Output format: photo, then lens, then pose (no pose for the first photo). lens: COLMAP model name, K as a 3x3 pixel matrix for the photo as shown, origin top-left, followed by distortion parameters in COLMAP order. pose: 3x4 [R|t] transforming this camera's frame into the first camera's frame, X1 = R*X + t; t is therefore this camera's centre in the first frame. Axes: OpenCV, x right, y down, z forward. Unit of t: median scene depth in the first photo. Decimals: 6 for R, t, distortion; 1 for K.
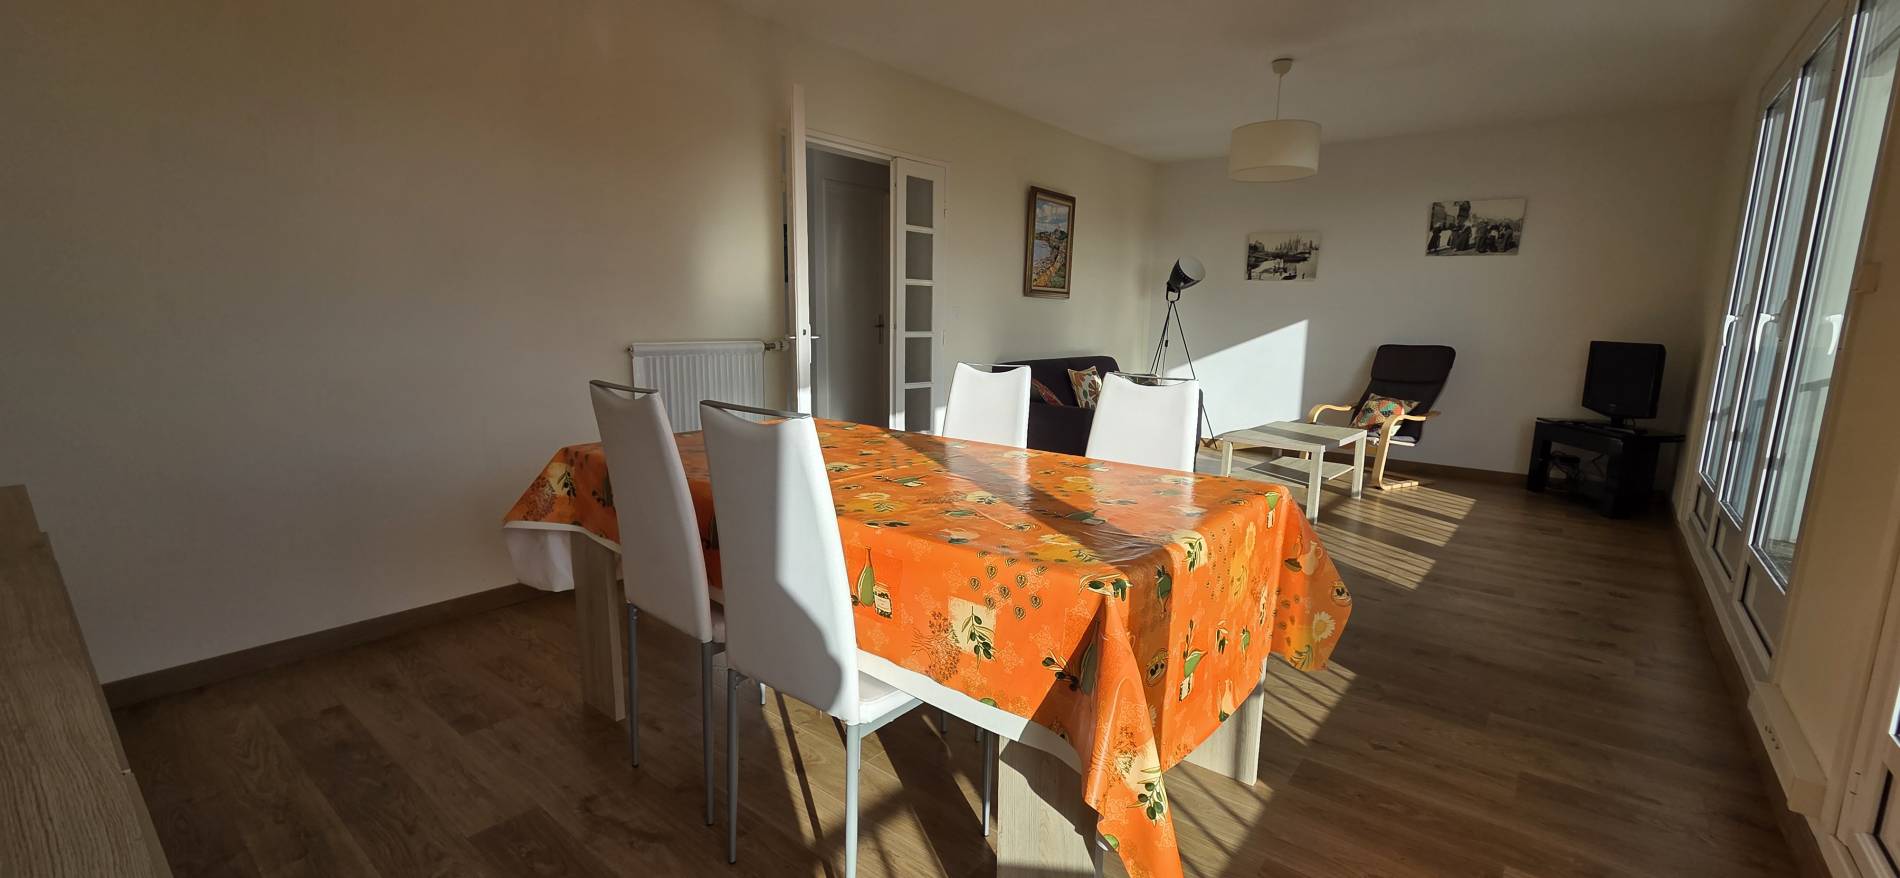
lens RADIAL K [[776.1, 0, 949.4], [0, 776.1, 448.3], [0, 0, 1]] dist [0.001163, -0.000089]
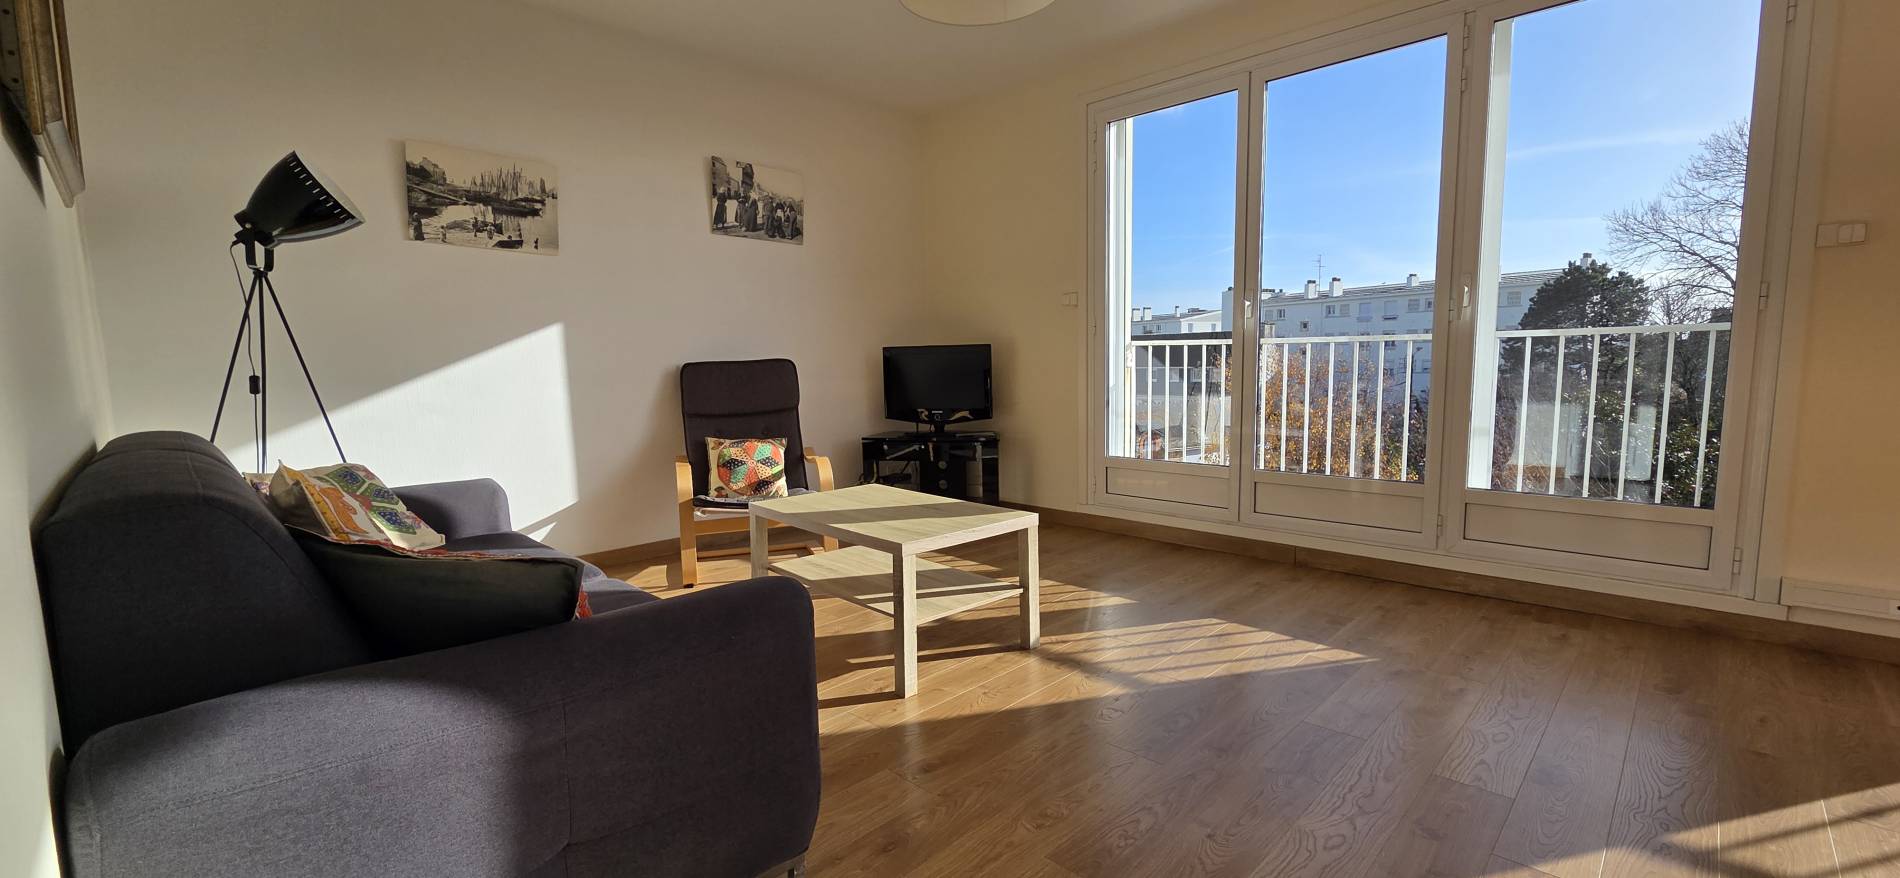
lens RADIAL K [[776.1, 0, 949.4], [0, 776.1, 448.3], [0, 0, 1]] dist [0.001163, -0.000089]
pose [[0.085062, -0.129889, 0.987873, -0.076374], [0.193128, 0.974813, 0.111543, -0.099651], [-0.977479, 0.181298, 0.108005, 0.771136]]
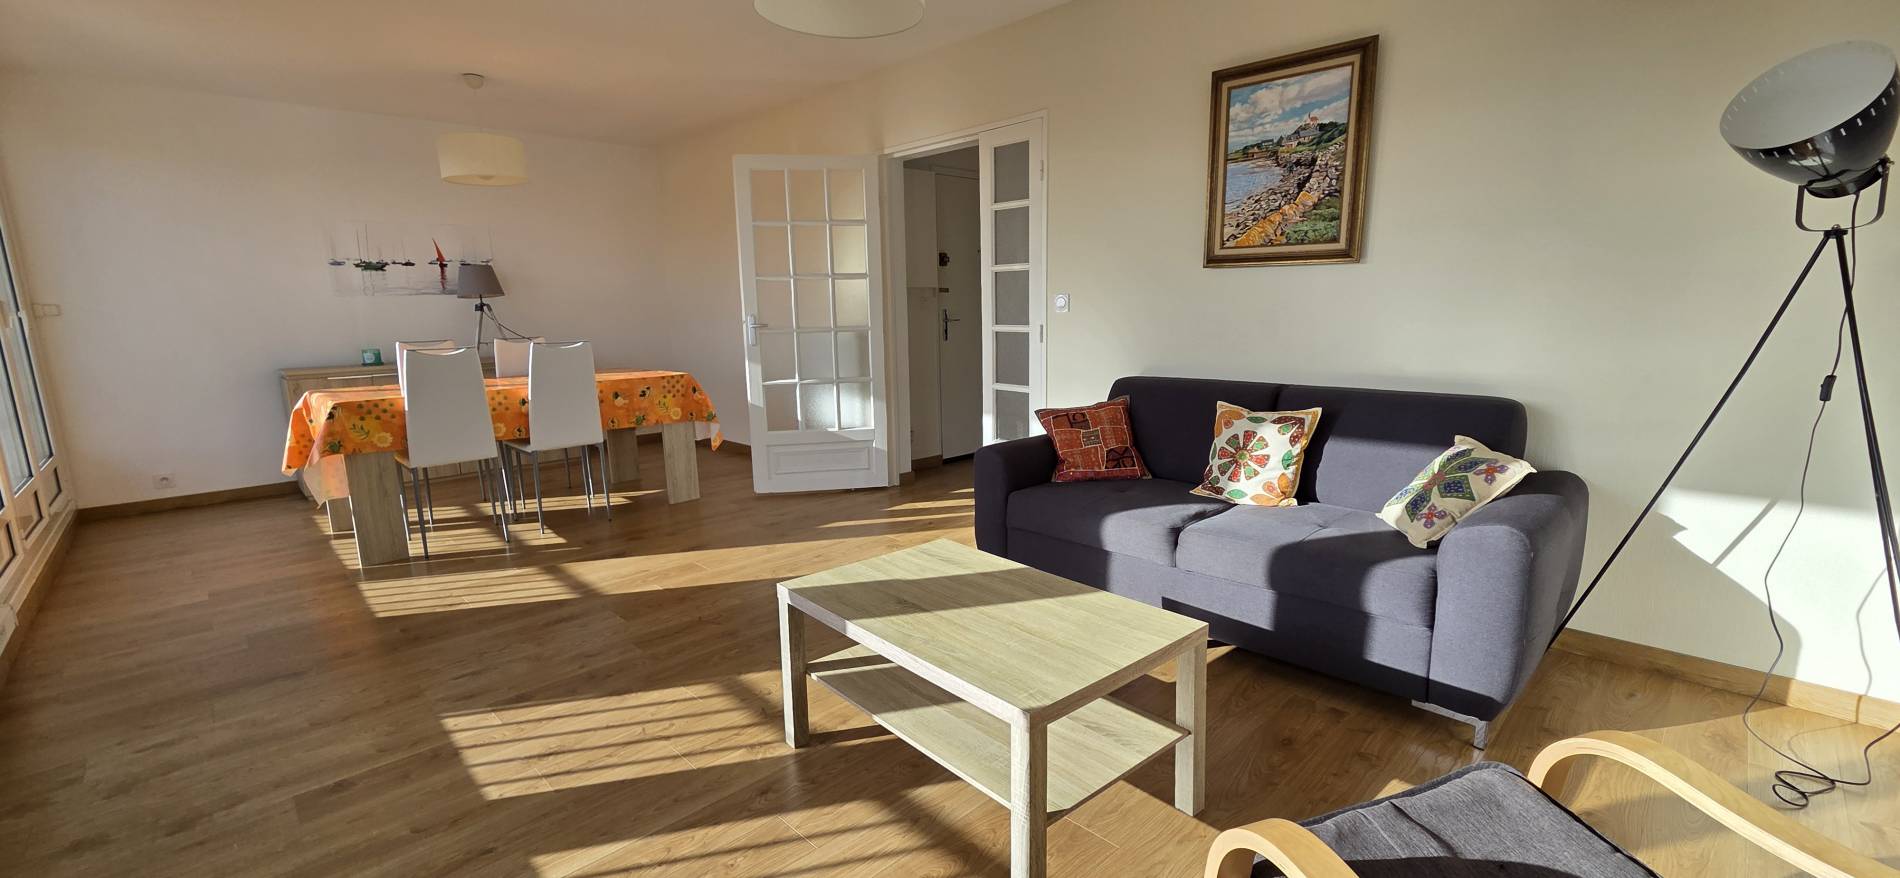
lens RADIAL K [[776.1, 0, 949.4], [0, 776.1, 448.3], [0, 0, 1]] dist [0.001163, -0.000089]
pose [[-0.113607, 0.164168, -0.979868, 0.699129], [-0.158786, 0.970576, 0.181021, -0.137453], [0.980755, 0.176155, -0.084197, 0.869245]]
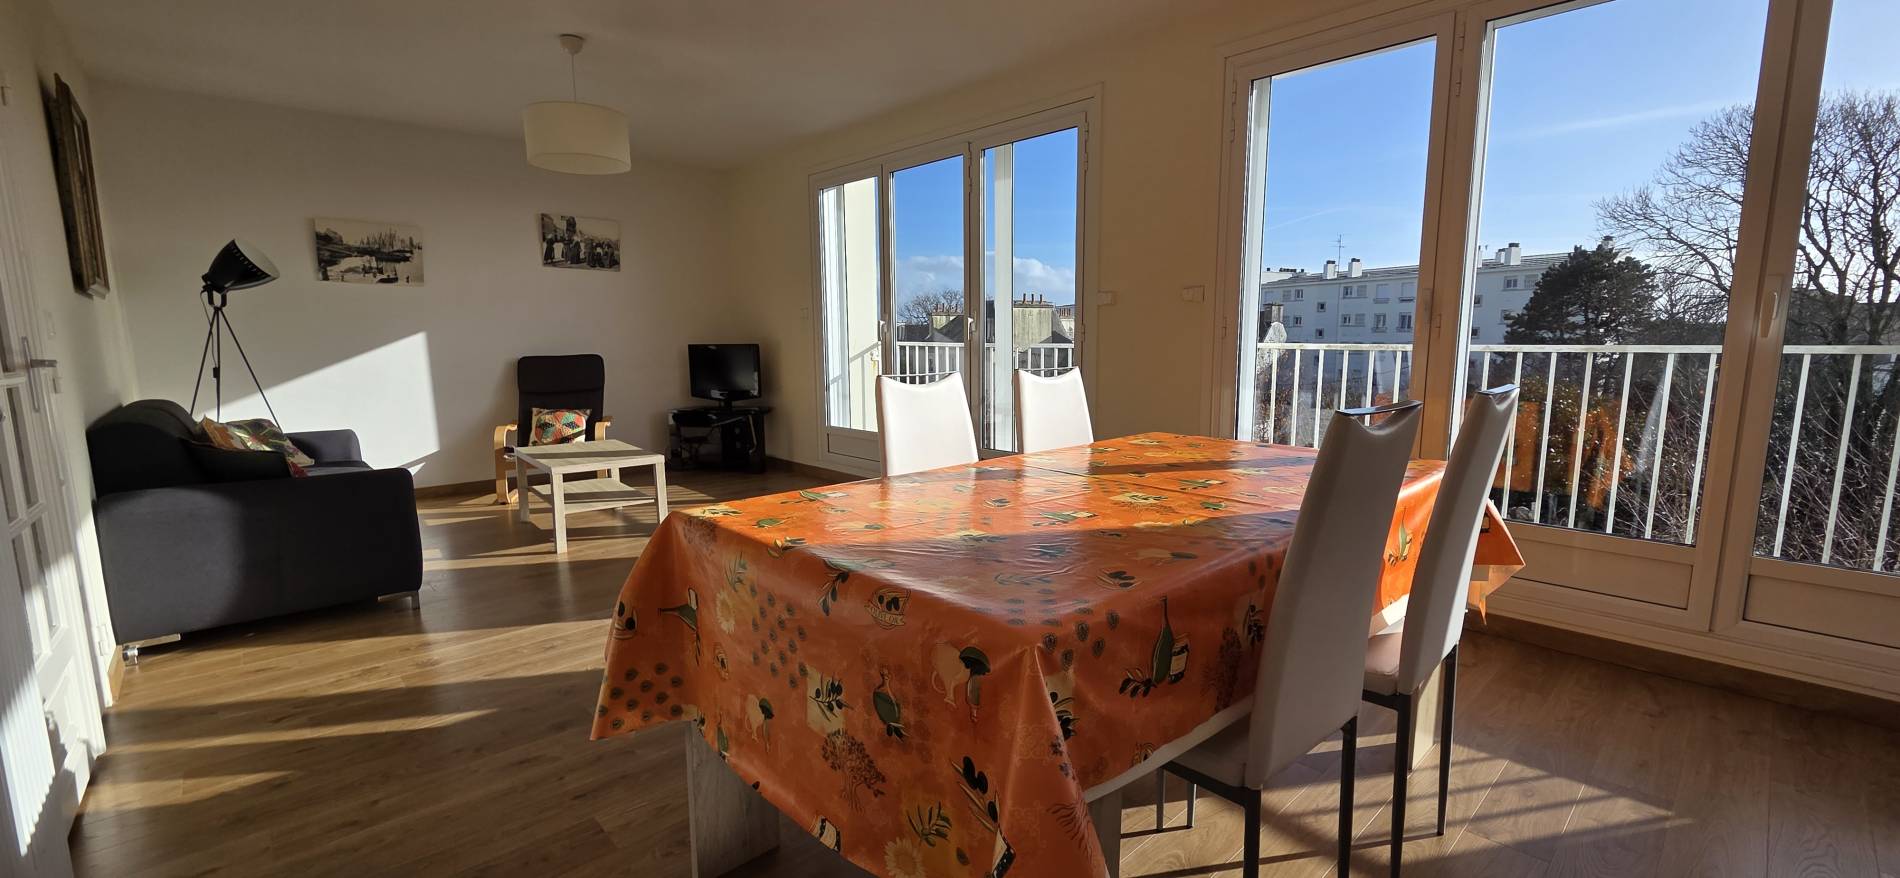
lens RADIAL K [[776.1, 0, 949.4], [0, 776.1, 448.3], [0, 0, 1]] dist [0.001163, -0.000089]
pose [[0.128667, -0.158920, 0.978871, -0.339687], [0.181616, 0.974158, 0.134282, -0.060621], [-0.974916, 0.160501, 0.154205, 0.384048]]
